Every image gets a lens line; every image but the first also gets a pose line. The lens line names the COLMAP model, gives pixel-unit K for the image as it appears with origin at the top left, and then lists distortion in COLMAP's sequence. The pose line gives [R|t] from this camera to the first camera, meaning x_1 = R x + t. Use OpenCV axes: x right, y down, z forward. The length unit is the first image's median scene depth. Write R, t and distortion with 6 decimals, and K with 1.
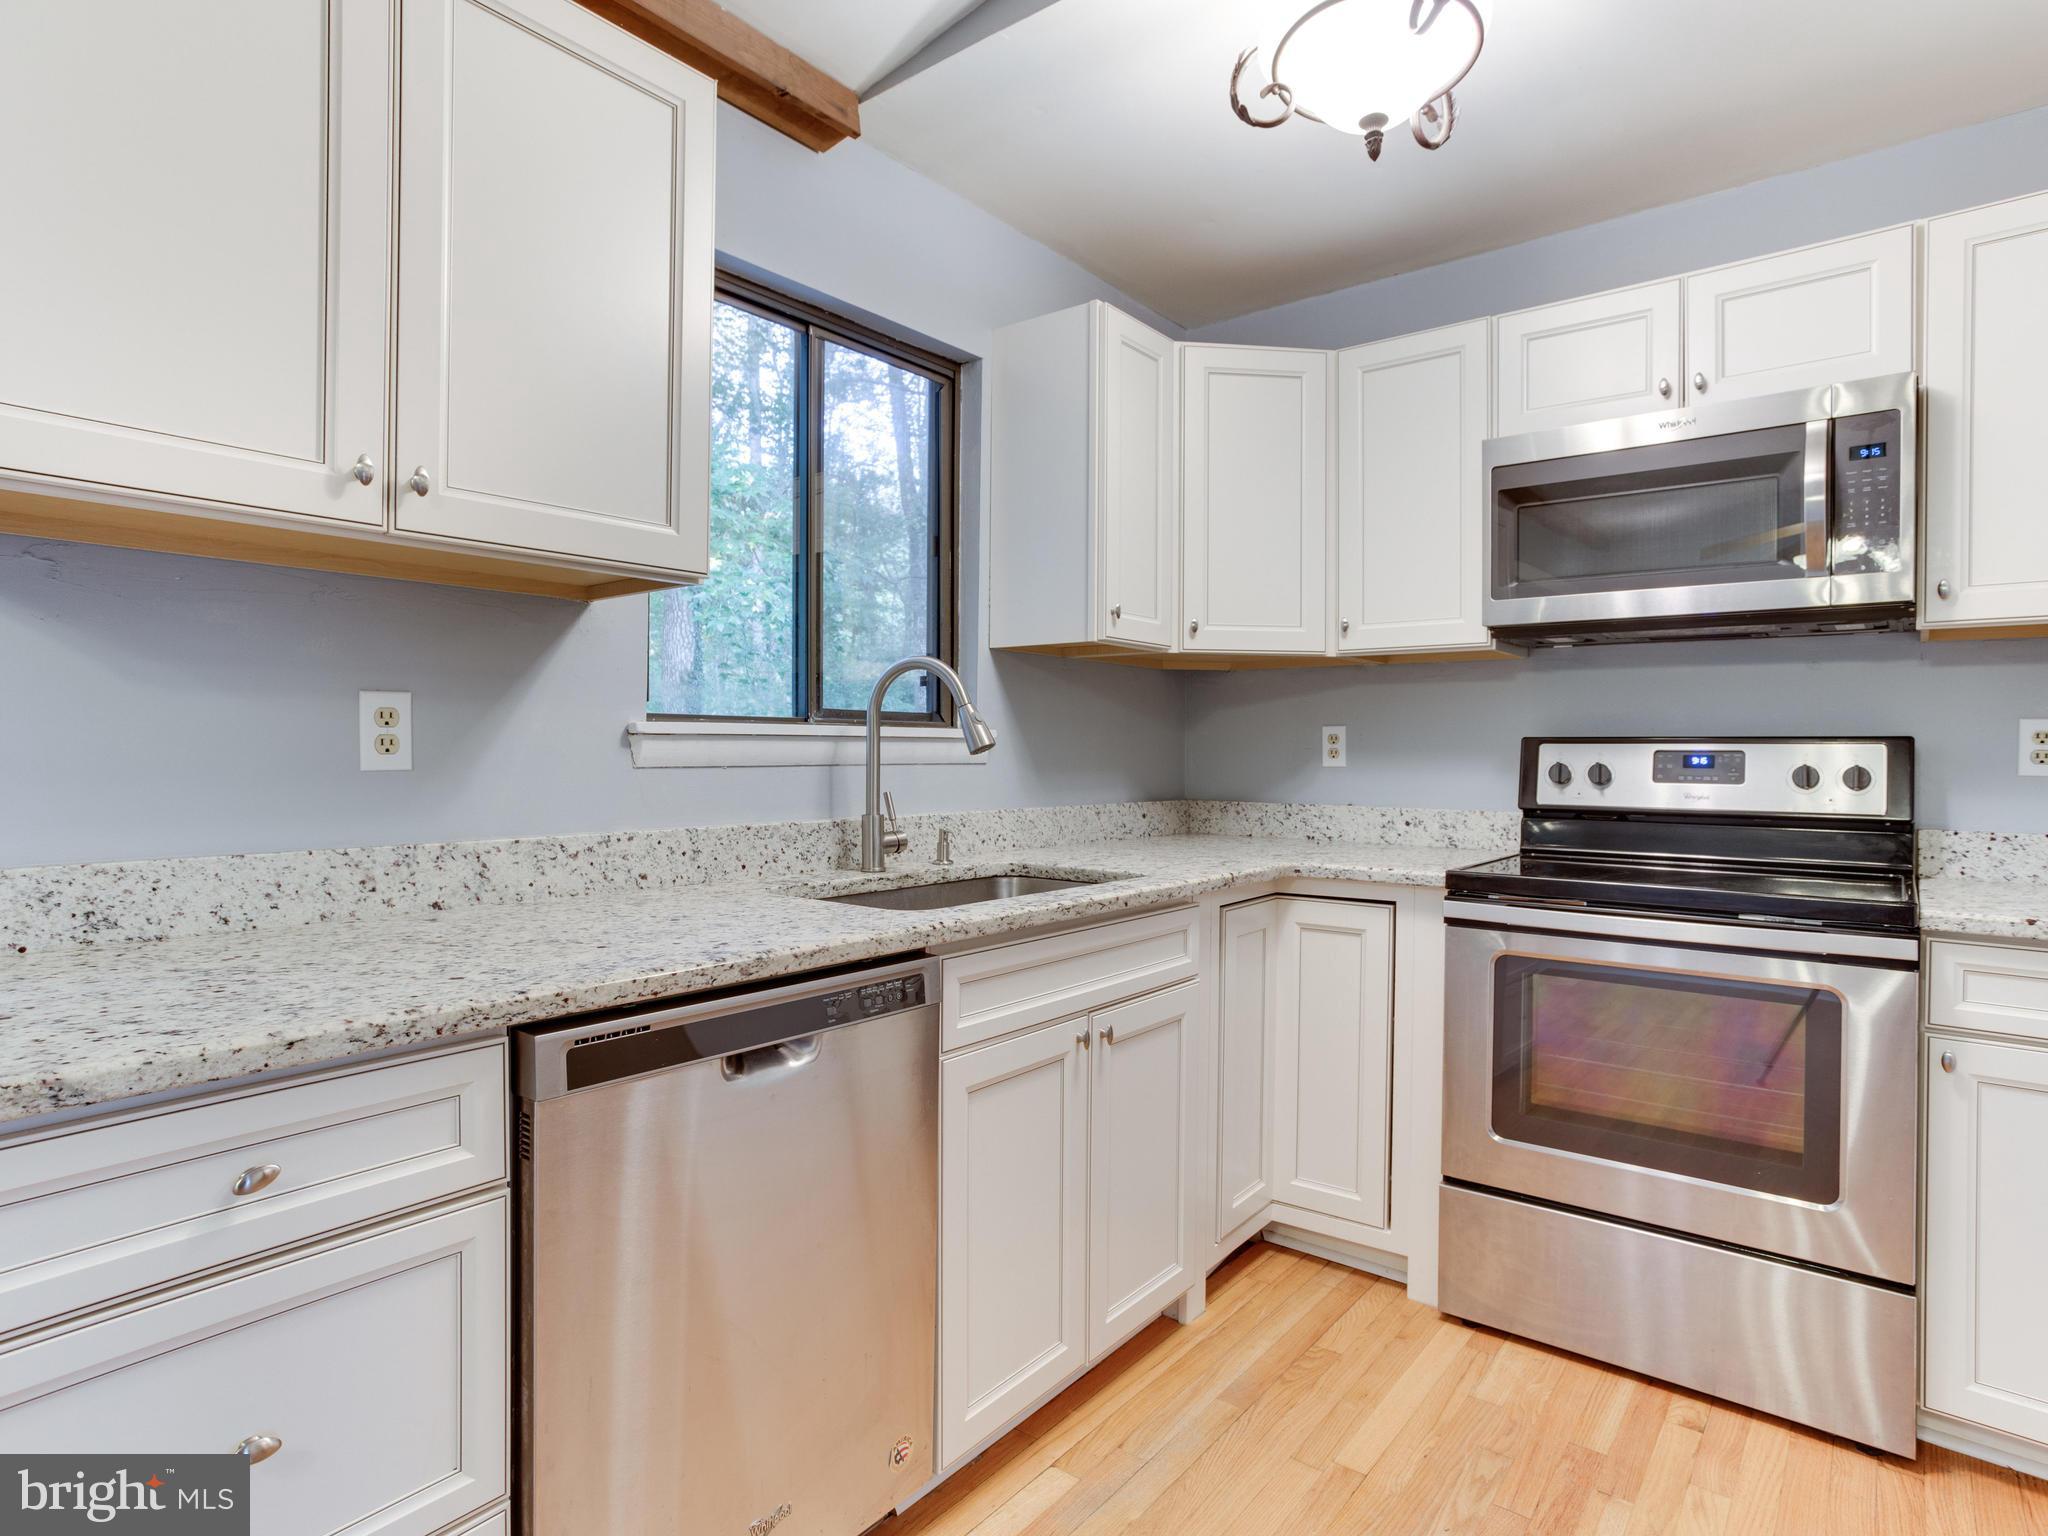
lens RADIAL K [[1141.6, 0, 918.9], [0, 1141.6, 749.3], [0, 0, 1]] dist [-0.038828, 0.017133]
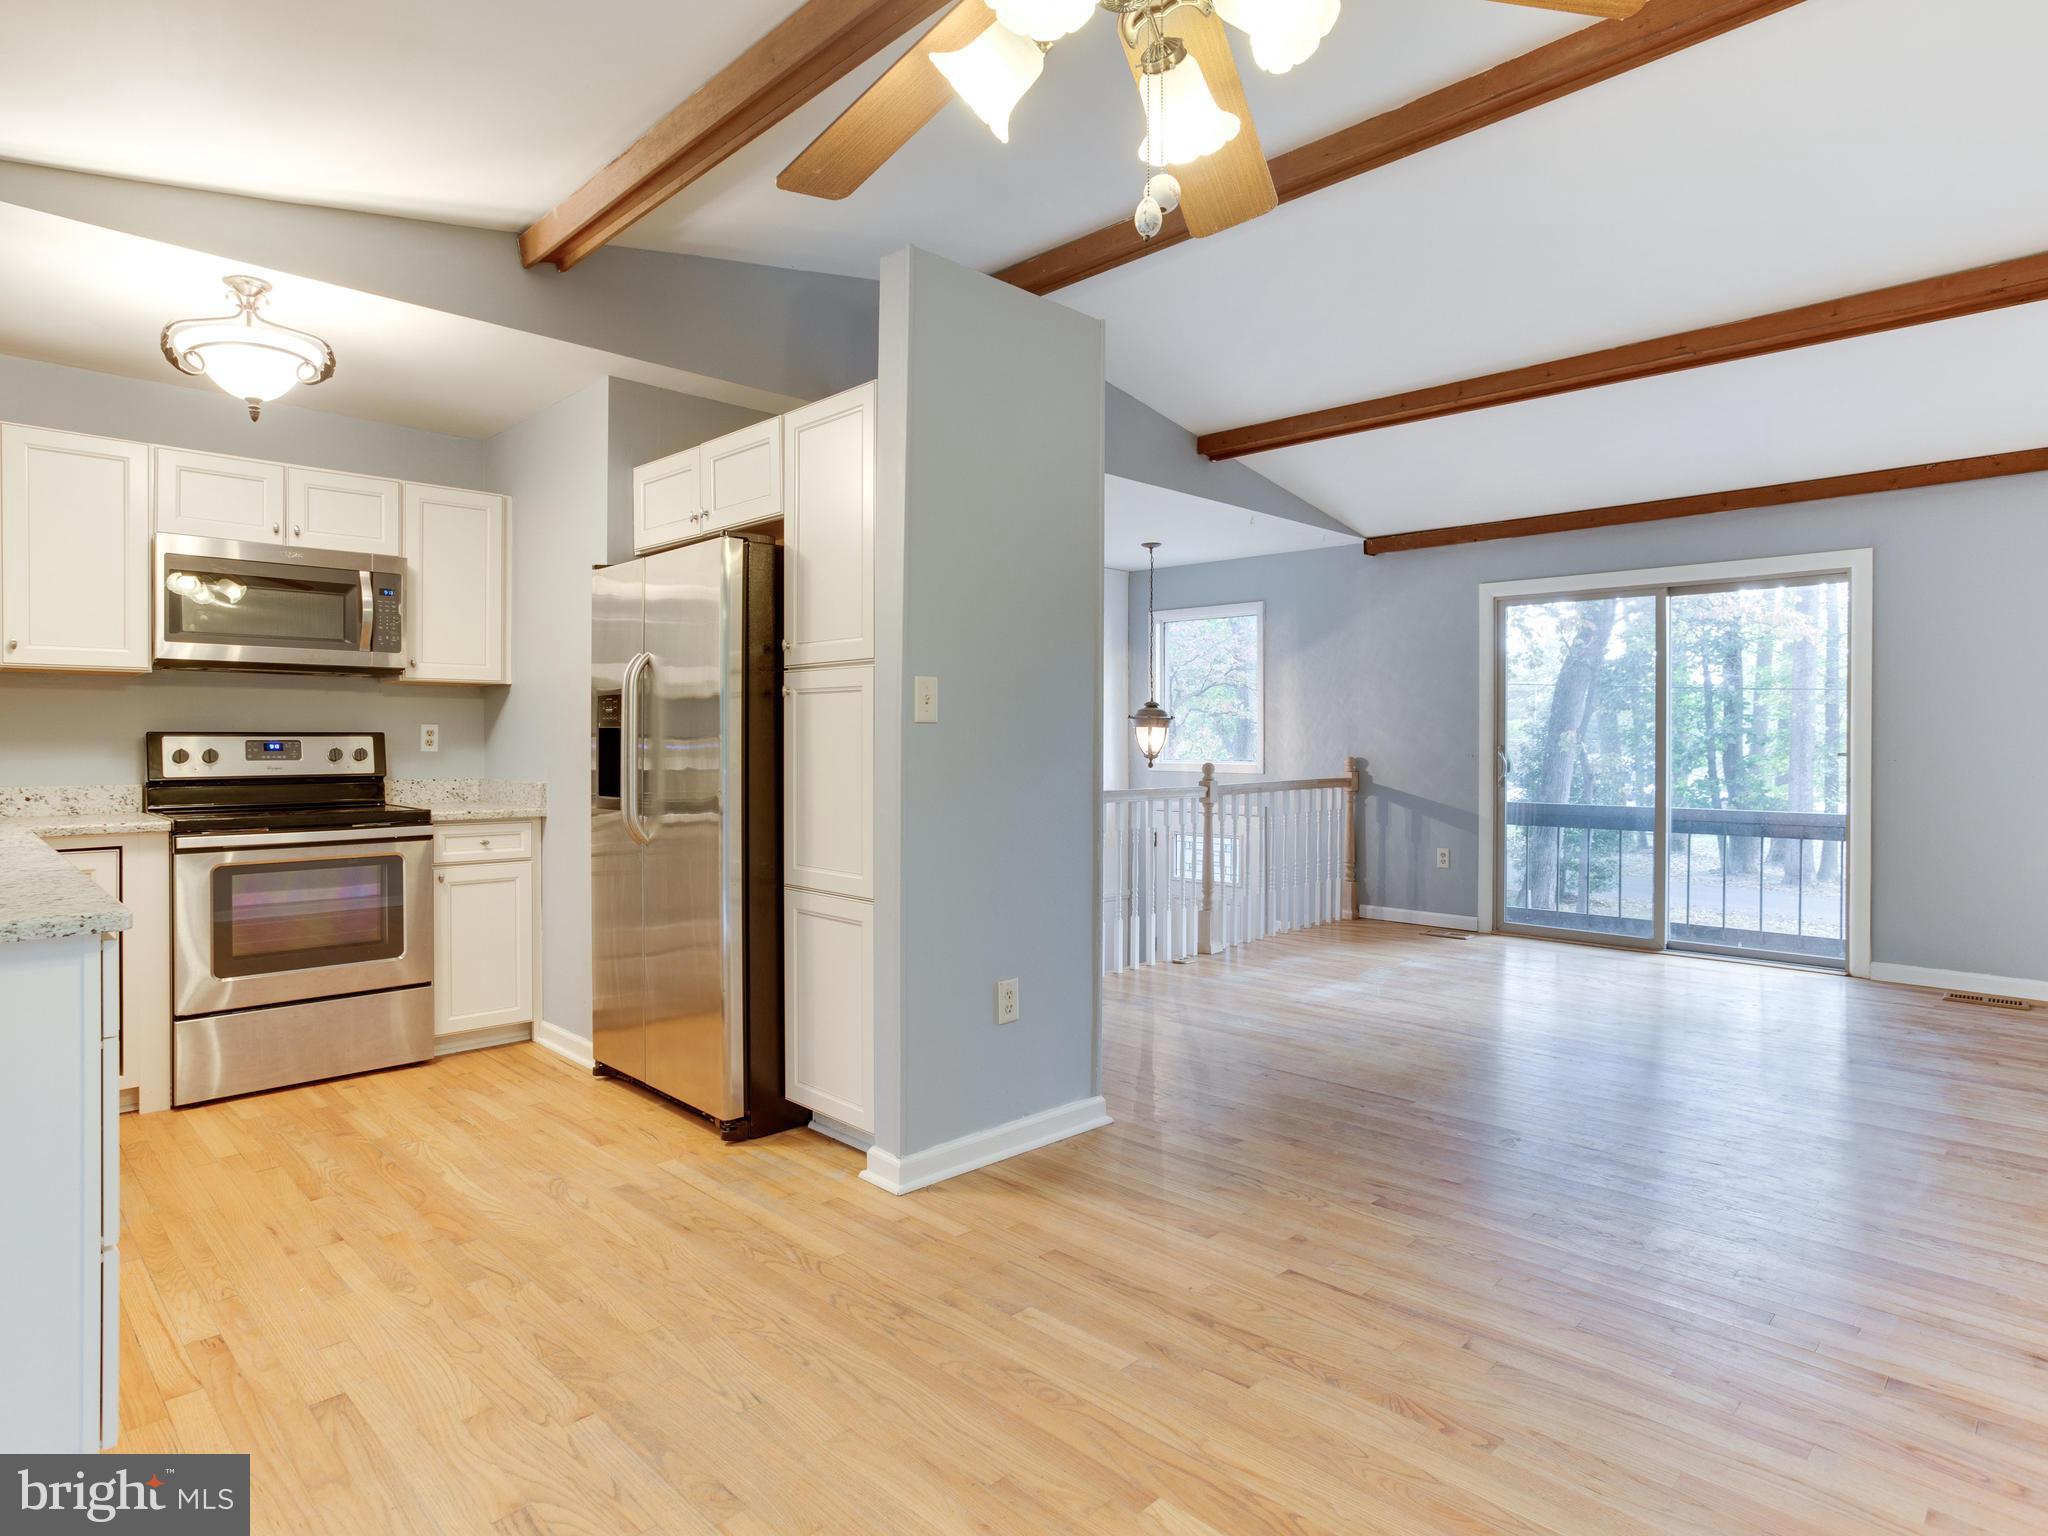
lens RADIAL K [[1186.7, 0, 1028.3], [0, 1186.7, 762.9], [0, 0, 1]] dist [-0.039826, 0.025968]
pose [[0.115510, -0.026097, 0.992963, -1.080658], [0.001914, 0.999659, 0.026050, -0.010355], [-0.993304, -0.001108, 0.115521, -0.376960]]
